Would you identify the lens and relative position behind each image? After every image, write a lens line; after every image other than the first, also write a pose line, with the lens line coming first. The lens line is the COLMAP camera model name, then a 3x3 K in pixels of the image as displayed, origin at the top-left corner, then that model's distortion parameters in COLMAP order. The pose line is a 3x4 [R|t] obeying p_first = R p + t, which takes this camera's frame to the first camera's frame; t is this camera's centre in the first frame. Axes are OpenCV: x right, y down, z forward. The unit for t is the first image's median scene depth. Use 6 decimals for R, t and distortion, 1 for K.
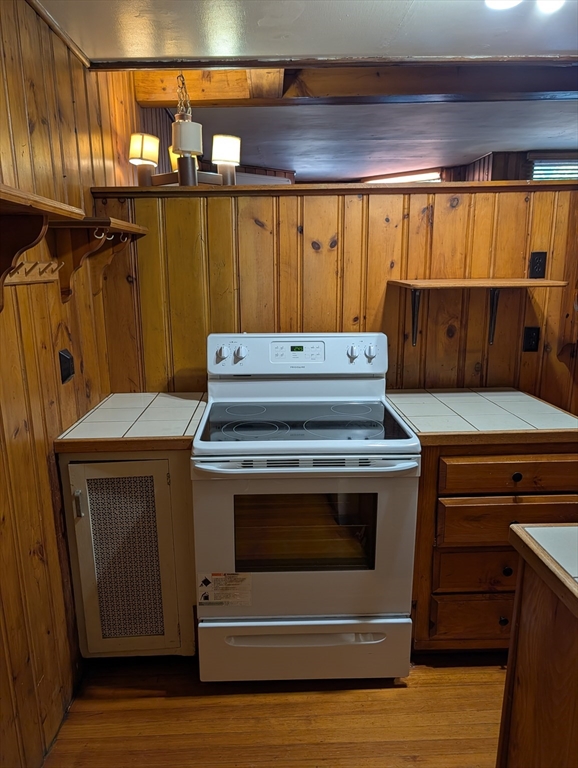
lens RADIAL K [[547.6, 0, 286.9], [0, 547.6, 384.9], [0, 0, 1]] dist [0.005232, -0.011099]
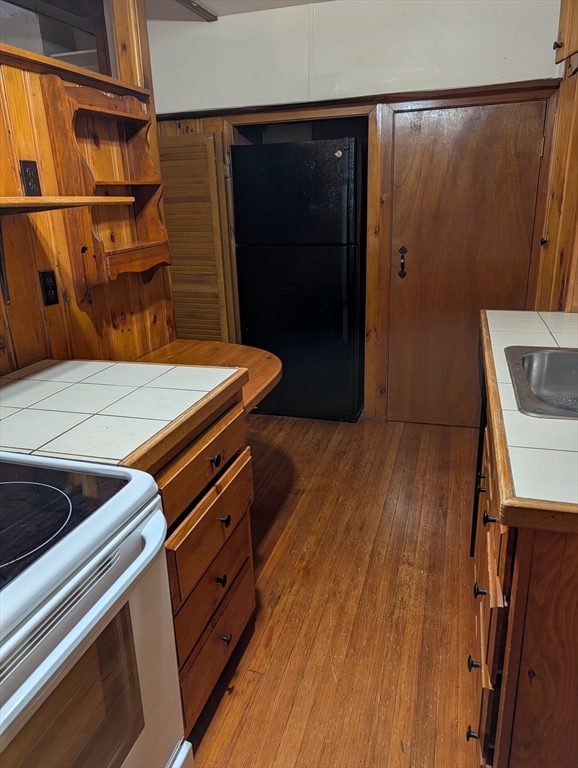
lens RADIAL K [[547.6, 0, 289.3], [0, 547.6, 383.8], [0, 0, 1]] dist [0.005232, -0.011099]
pose [[0.322671, -0.303965, 0.896376, -0.136072], [0.232991, 0.943398, 0.236040, -0.061428], [-0.917387, 0.132685, 0.375228, 0.462513]]
